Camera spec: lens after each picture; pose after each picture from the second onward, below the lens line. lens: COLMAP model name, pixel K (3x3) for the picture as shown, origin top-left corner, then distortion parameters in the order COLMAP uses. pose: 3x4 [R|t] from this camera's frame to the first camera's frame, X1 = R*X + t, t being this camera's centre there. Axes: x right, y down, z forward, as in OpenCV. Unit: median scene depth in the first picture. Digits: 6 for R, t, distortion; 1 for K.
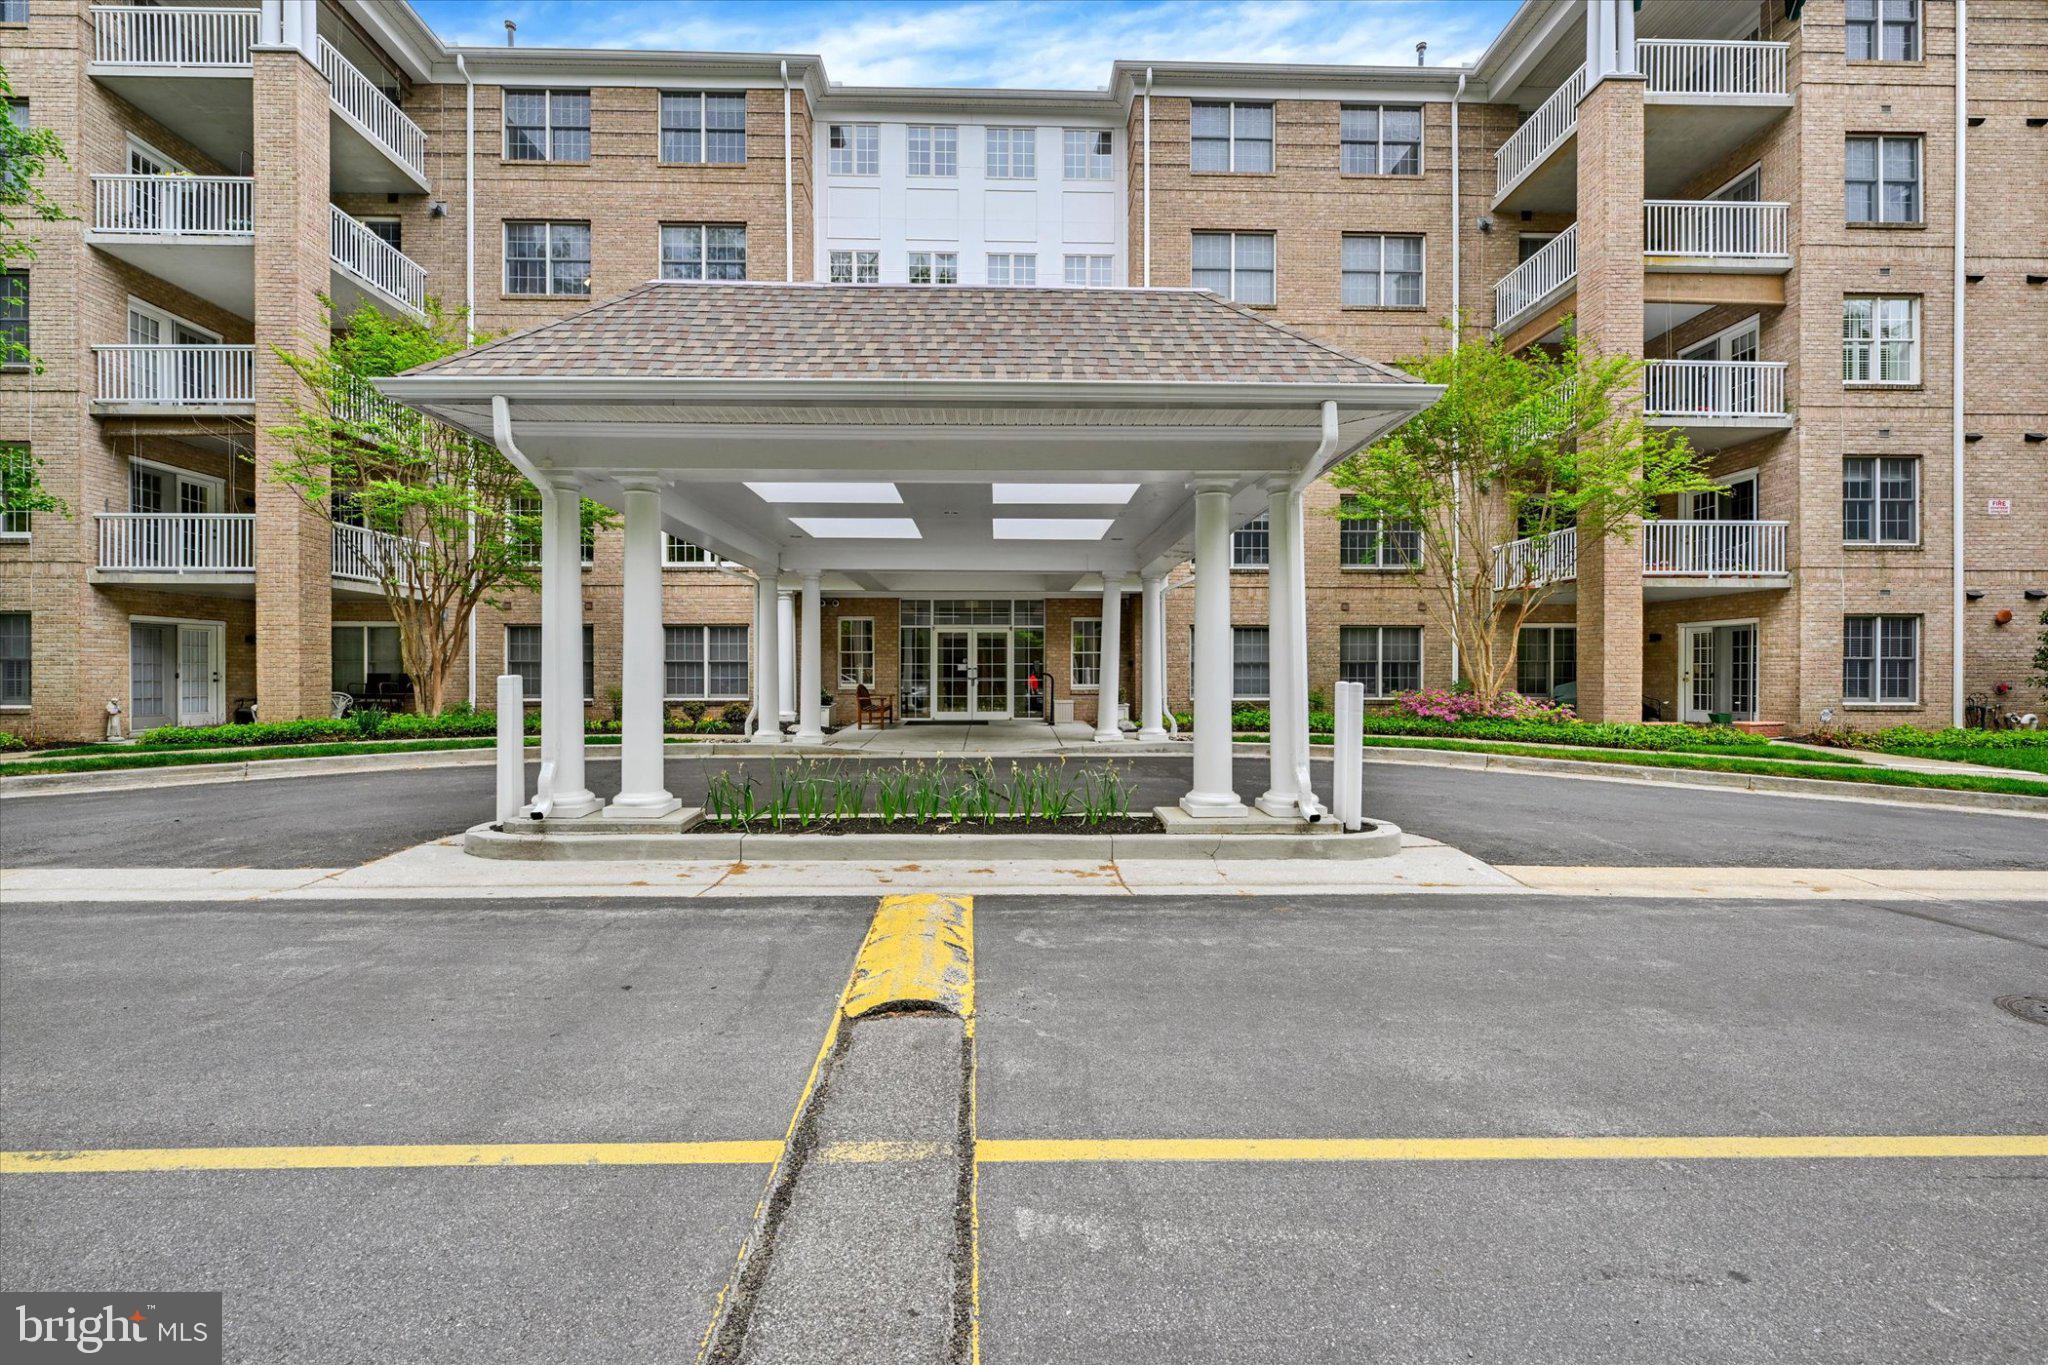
lens RADIAL K [[832.7, 0, 1016.1], [0, 832.7, 686.4], [0, 0, 1]] dist [0.003045, 0.000008]
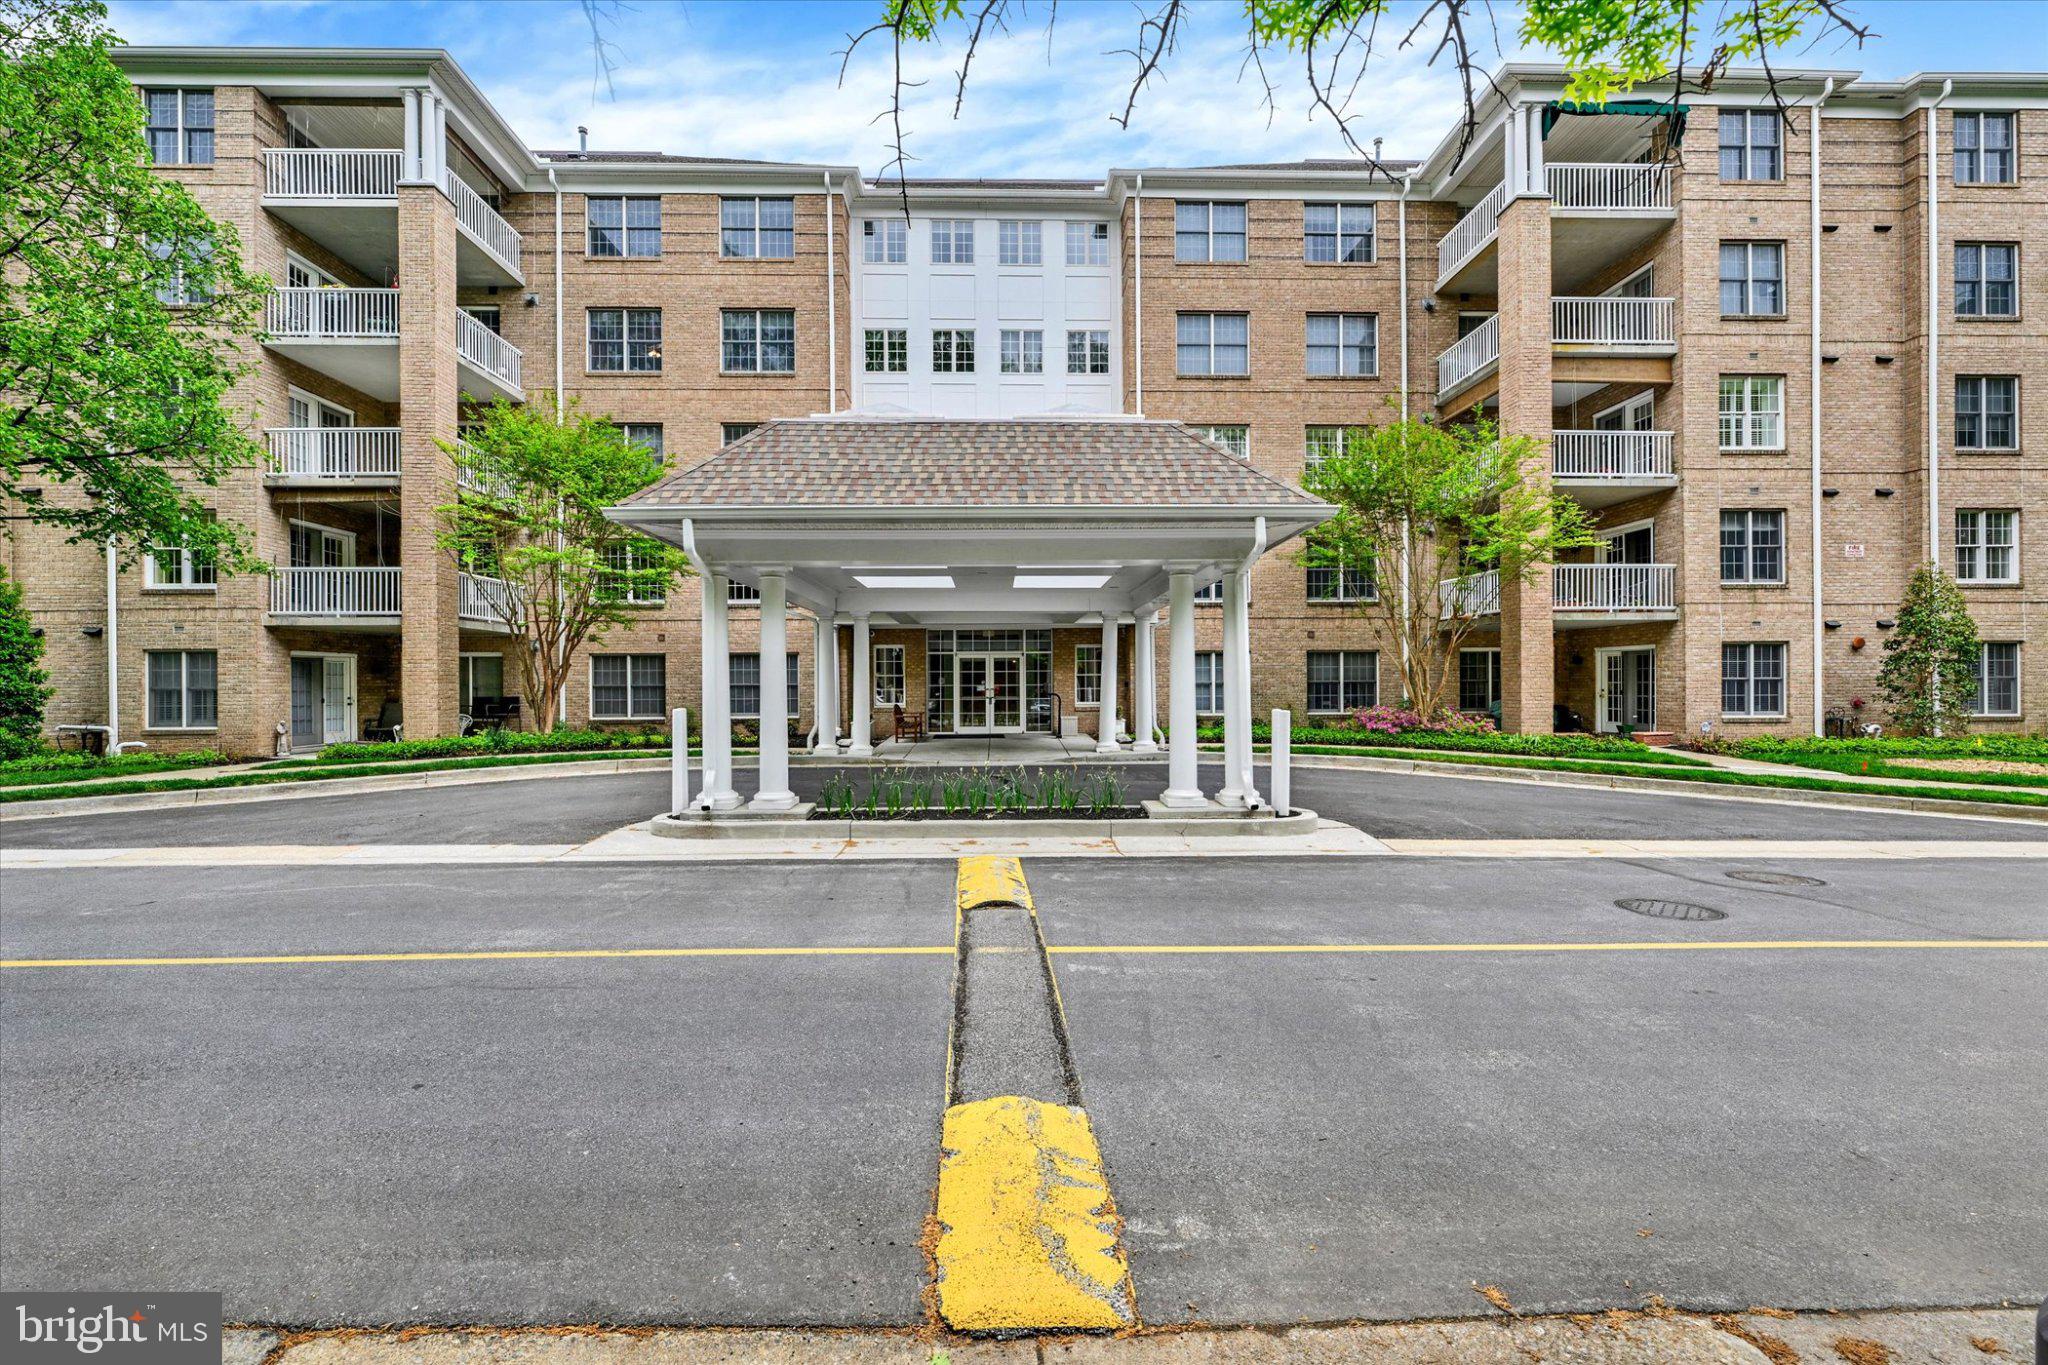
lens RADIAL K [[832.7, 0, 1016.1], [0, 832.7, 686.4], [0, 0, 1]] dist [0.003045, 0.000008]
pose [[0.999984, -0.005543, 0.000644, -0.020338], [0.005550, 0.999923, -0.011144, -0.014737], [-0.000582, 0.011147, 0.999938, -0.186238]]
